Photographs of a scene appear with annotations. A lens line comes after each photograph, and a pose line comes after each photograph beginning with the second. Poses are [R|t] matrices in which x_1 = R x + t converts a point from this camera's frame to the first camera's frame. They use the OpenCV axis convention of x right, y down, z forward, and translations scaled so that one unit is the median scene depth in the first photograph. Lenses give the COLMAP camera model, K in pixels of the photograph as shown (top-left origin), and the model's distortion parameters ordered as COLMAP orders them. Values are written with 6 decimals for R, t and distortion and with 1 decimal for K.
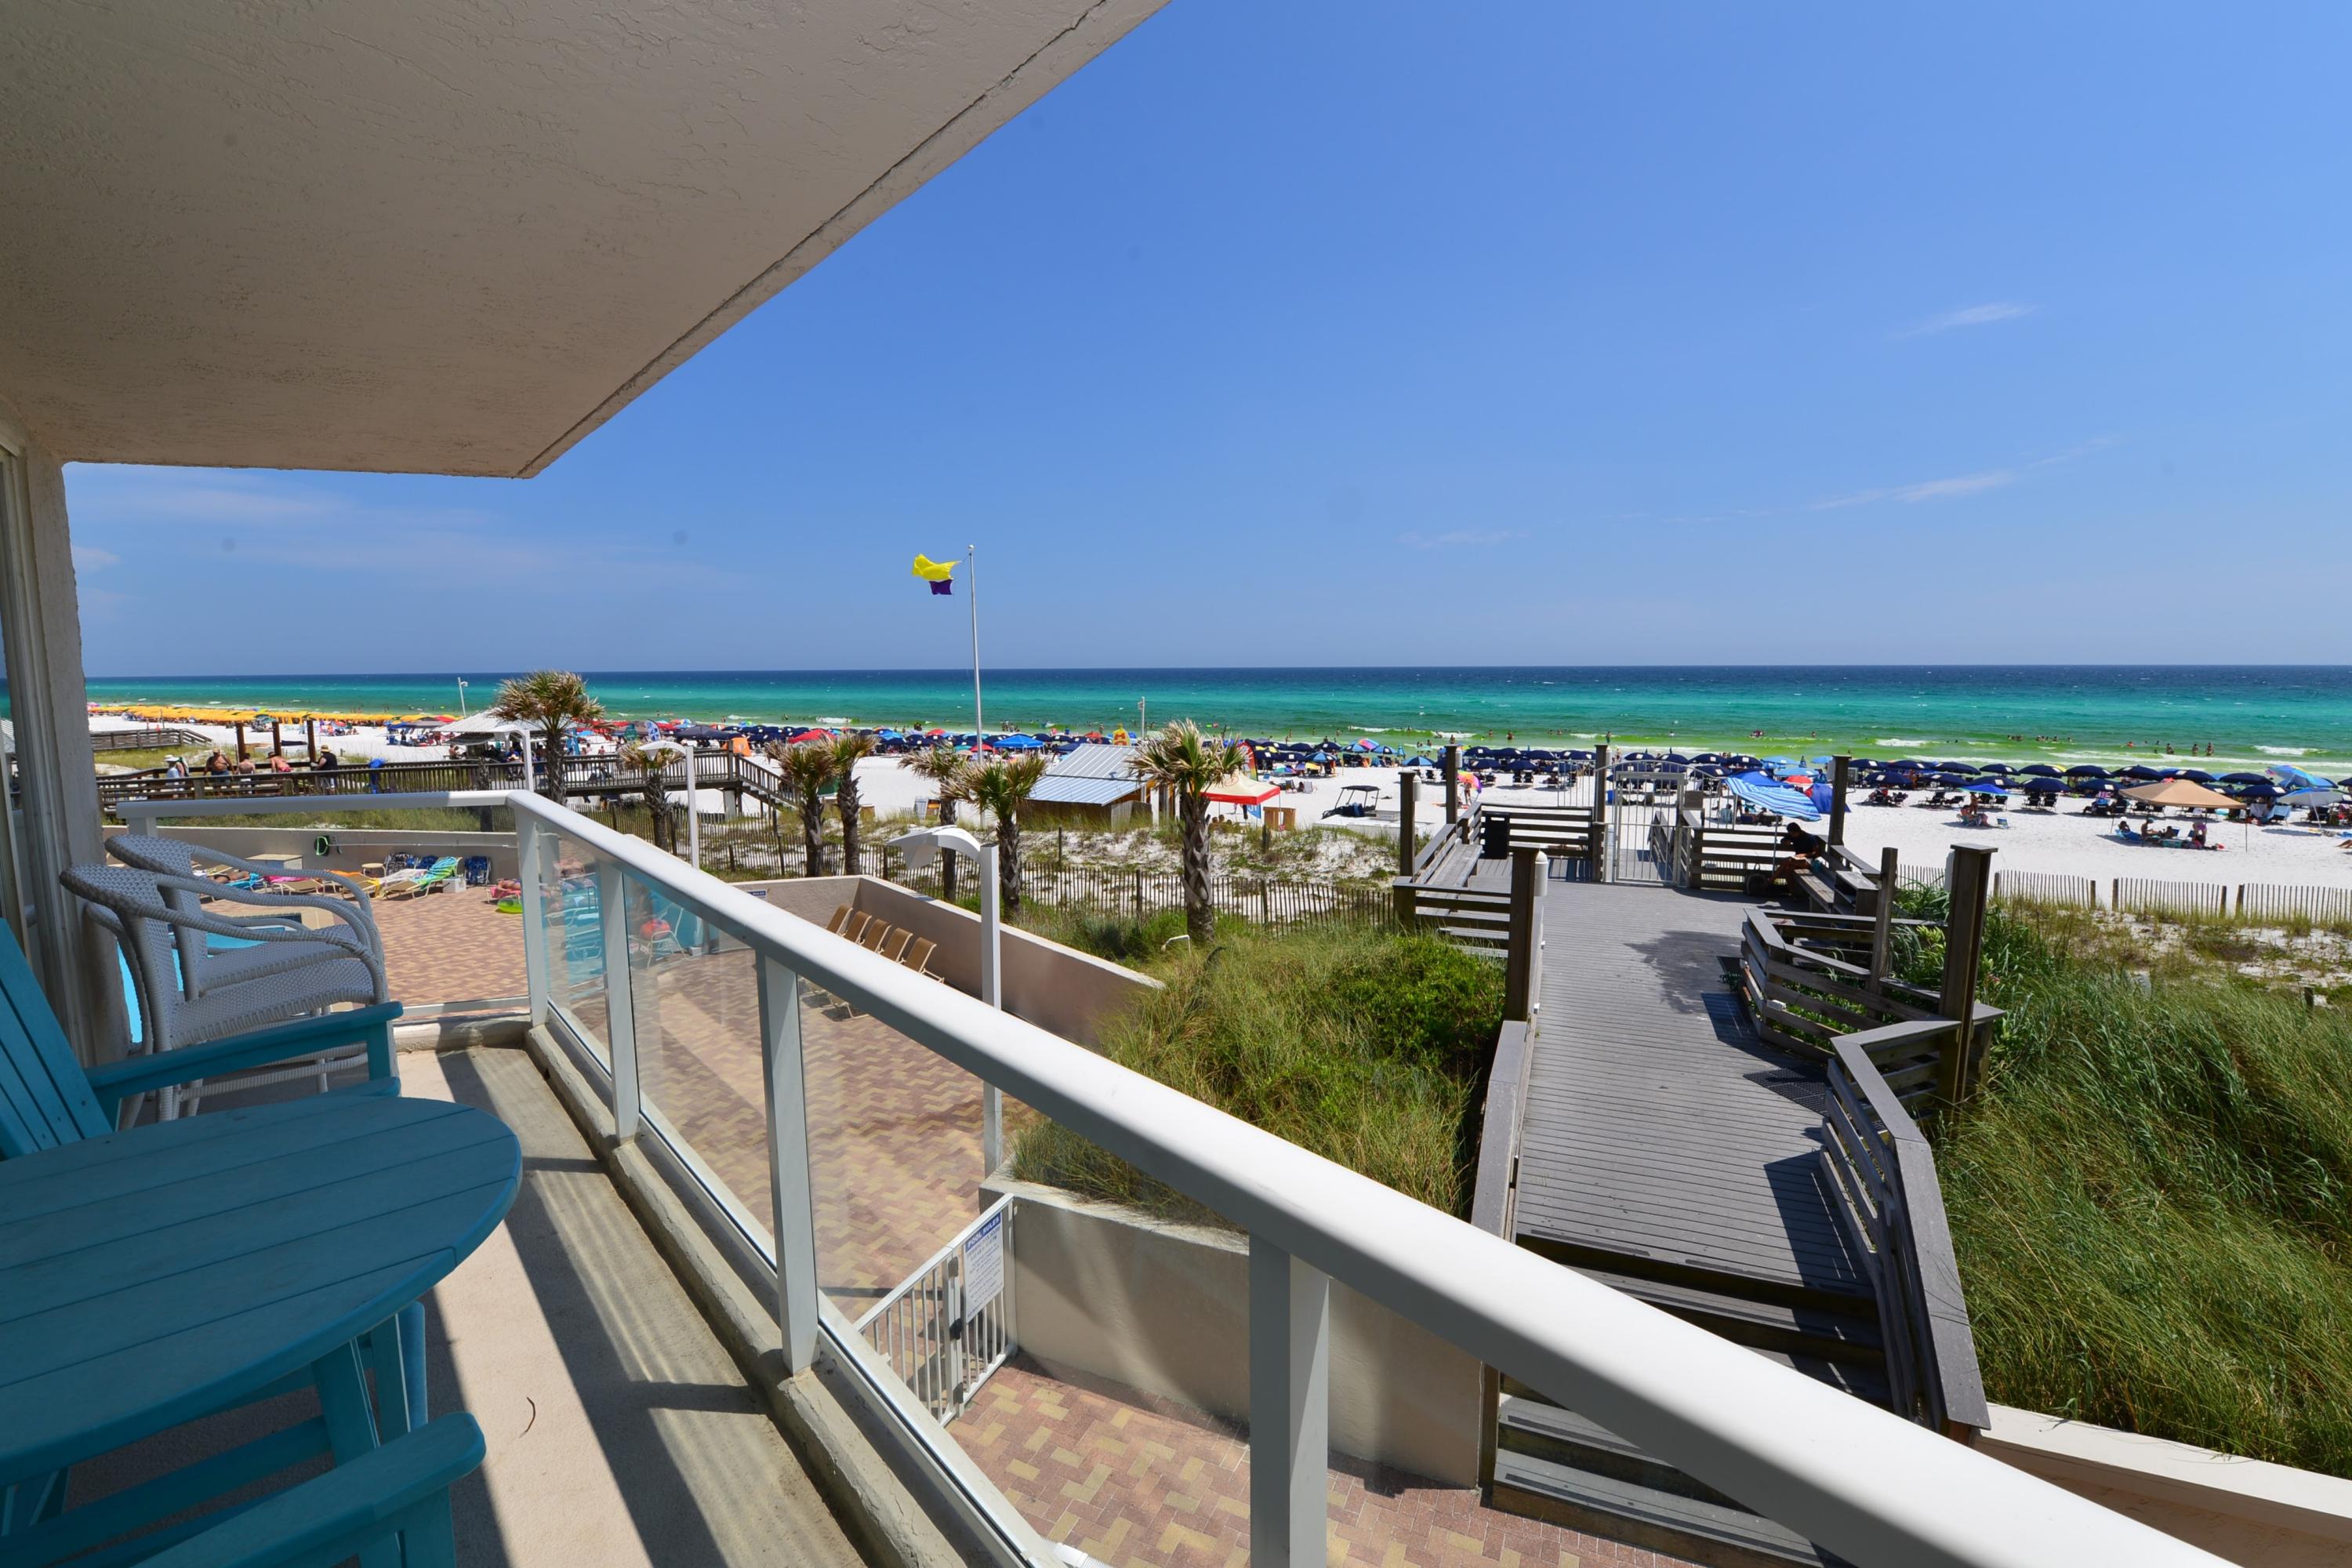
lens RADIAL K [[985.9, 0, 1185.3], [0, 985.9, 771.3], [0, 0, 1]] dist [-0.013668, -0.004148]
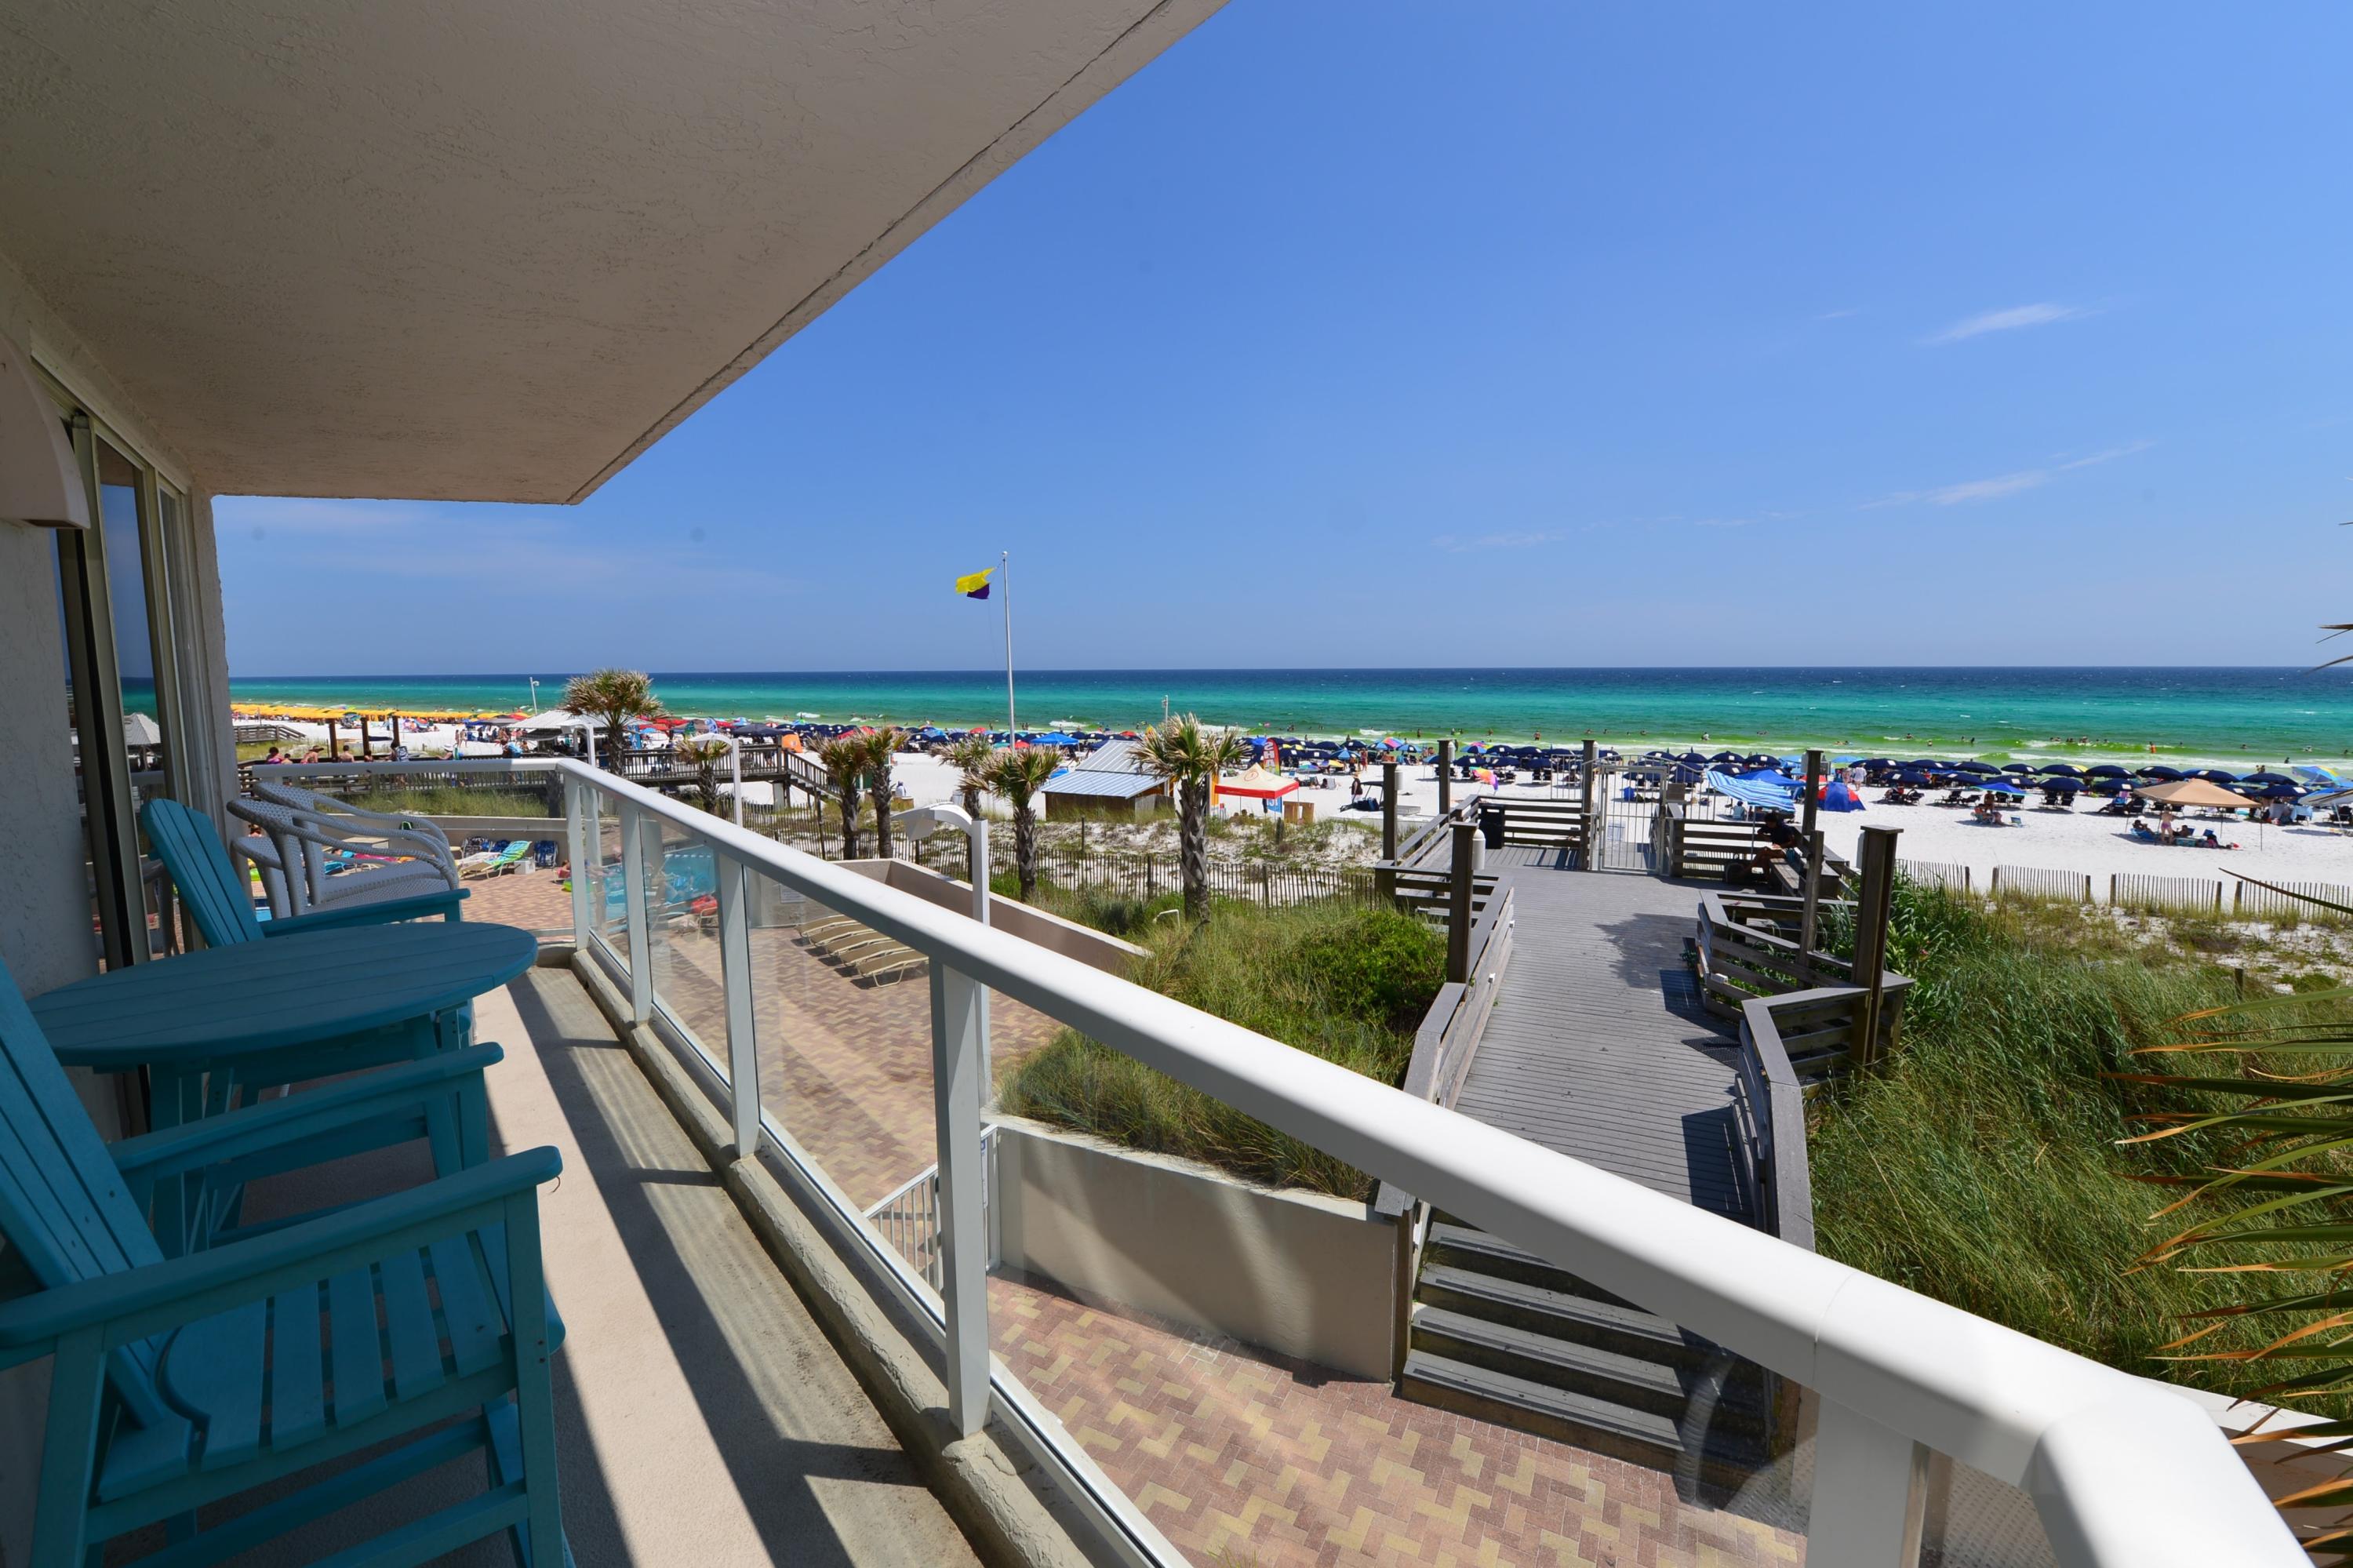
lens RADIAL K [[958.1, 0, 1184.1], [0, 958.1, 771.9], [0, 0, 1]] dist [-0.014699, -0.003962]
pose [[0.999282, 0.004064, -0.037659, 0.025510], [-0.003963, 0.999988, 0.002738, 0.005453], [0.037670, -0.002587, 0.999287, -0.030355]]
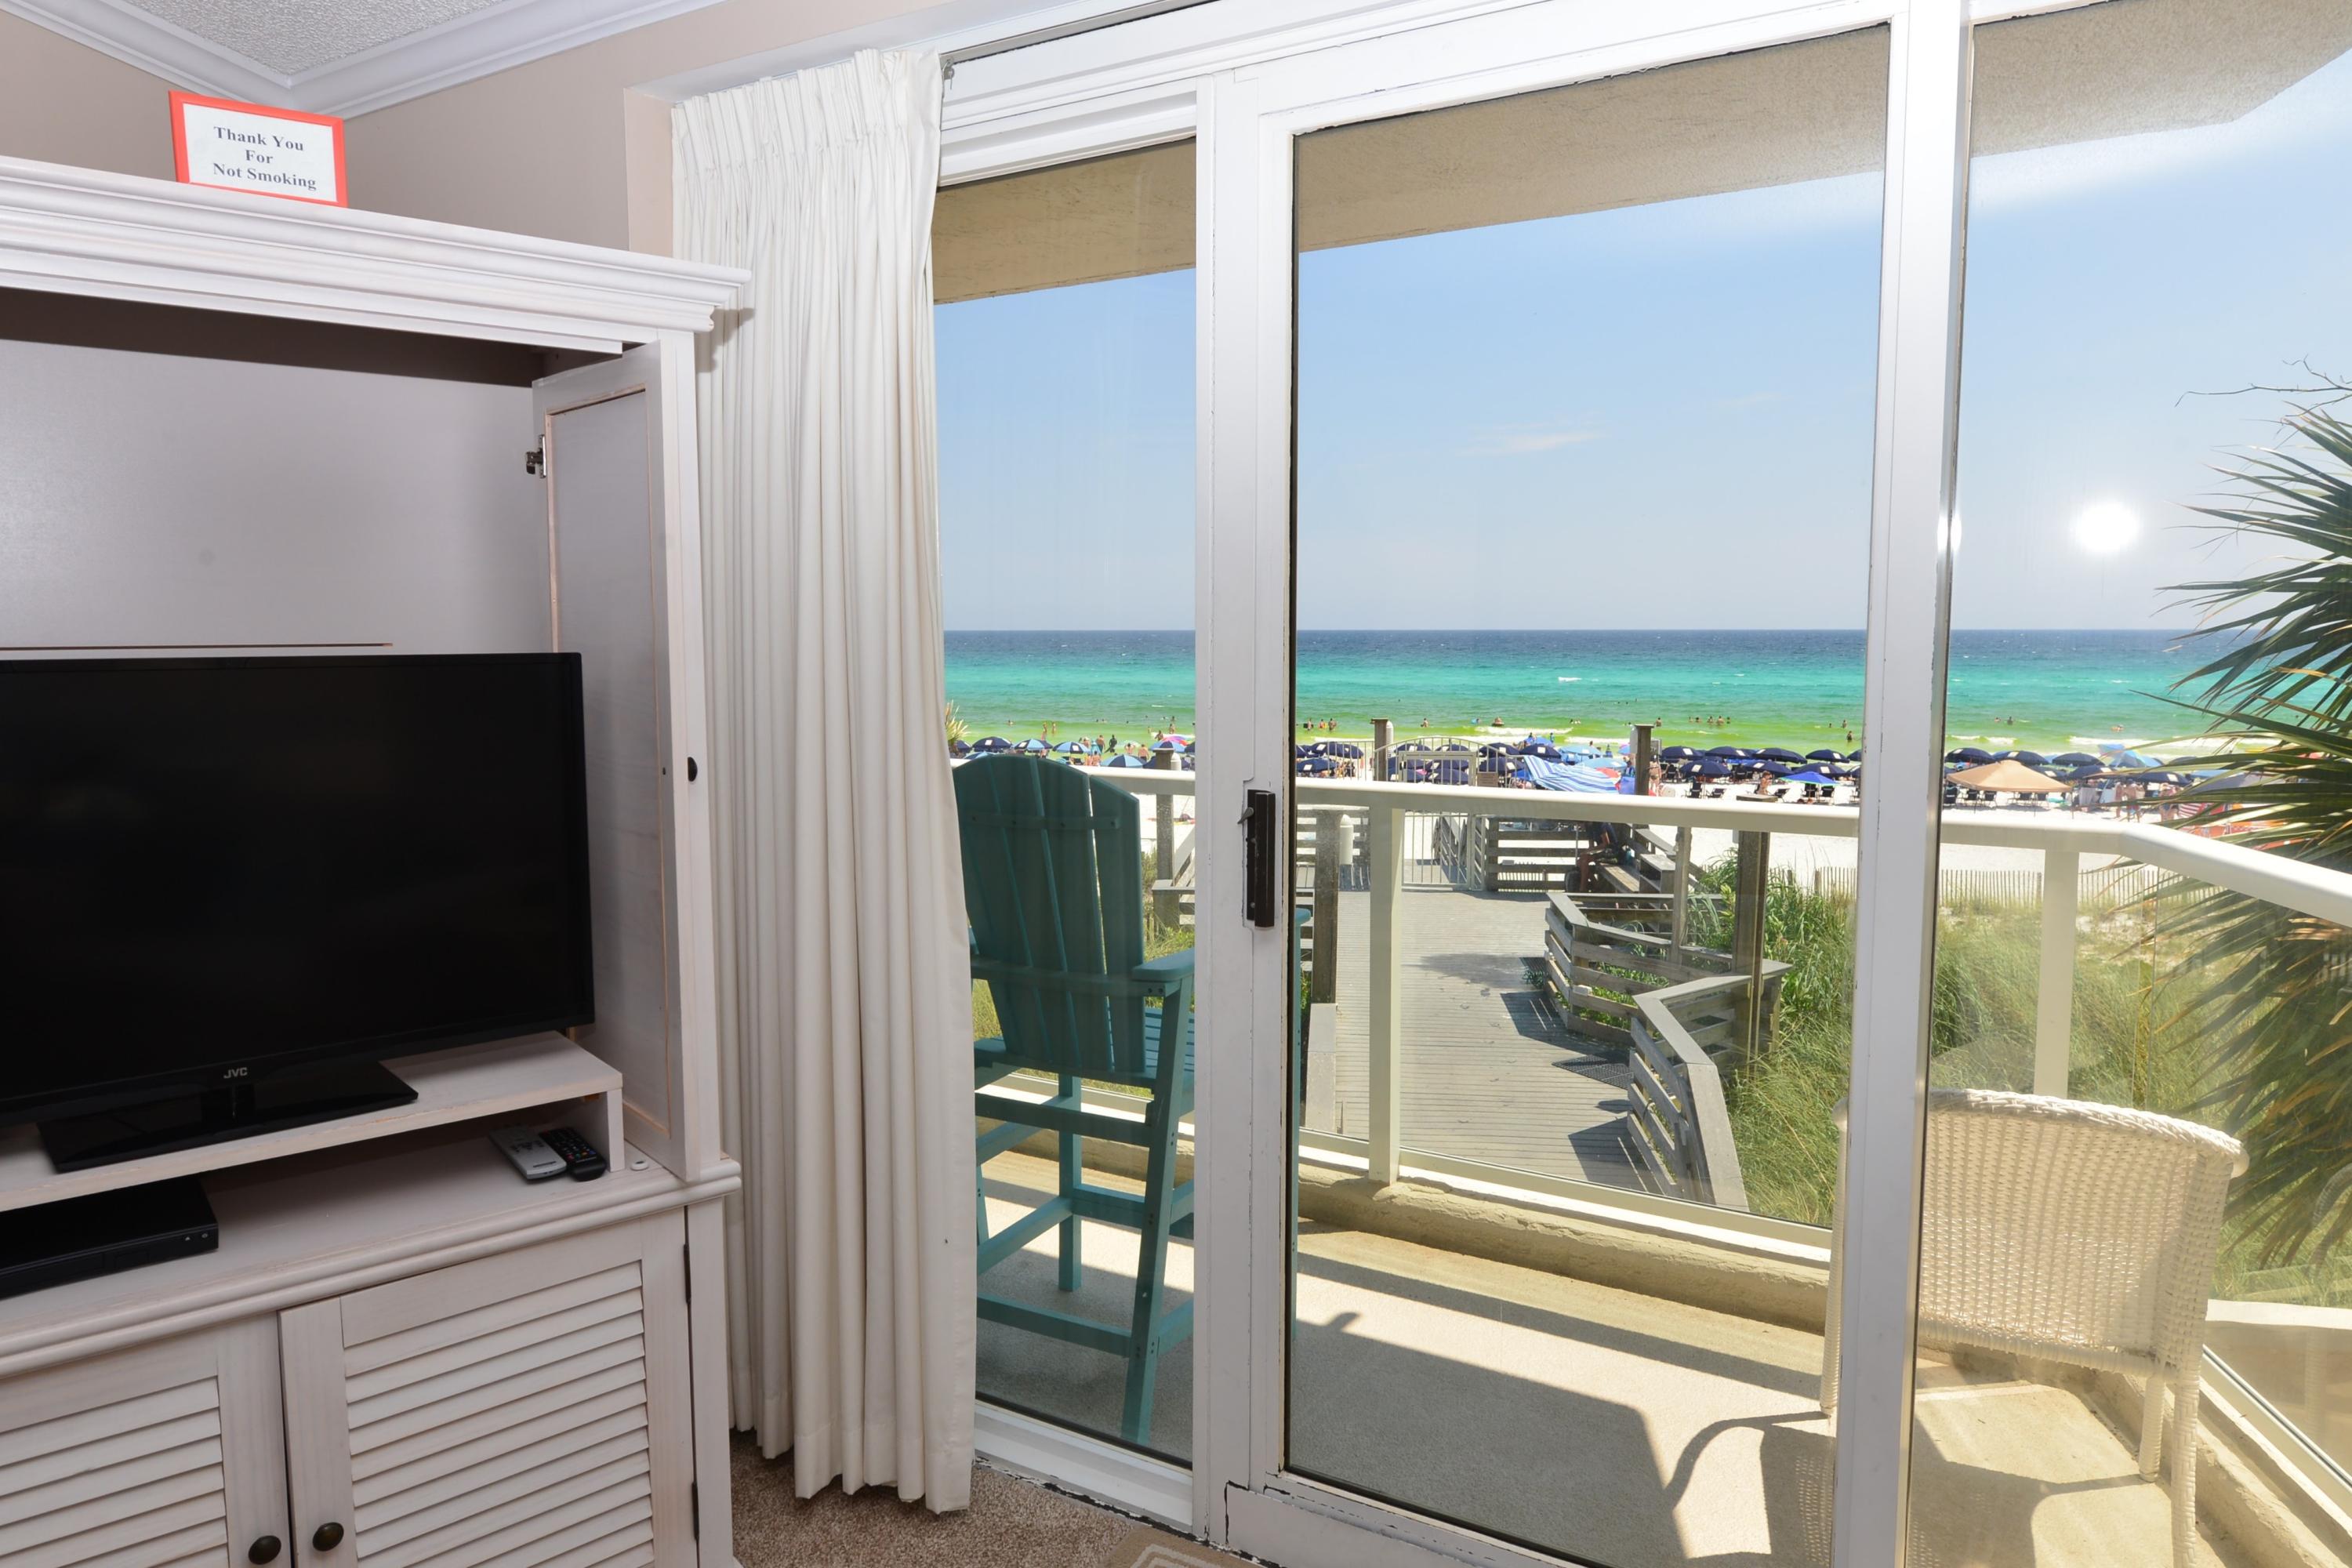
lens RADIAL K [[1467.5, 0, 1143.2], [0, 1467.5, 773.4], [0, 0, 1]] dist [-0.024130, -0.000524]
pose [[0.967698, -0.023169, 0.251046, -0.057972], [0.025457, 0.999659, -0.005867, 0.016545], [-0.250825, 0.012068, 0.967957, -0.097885]]
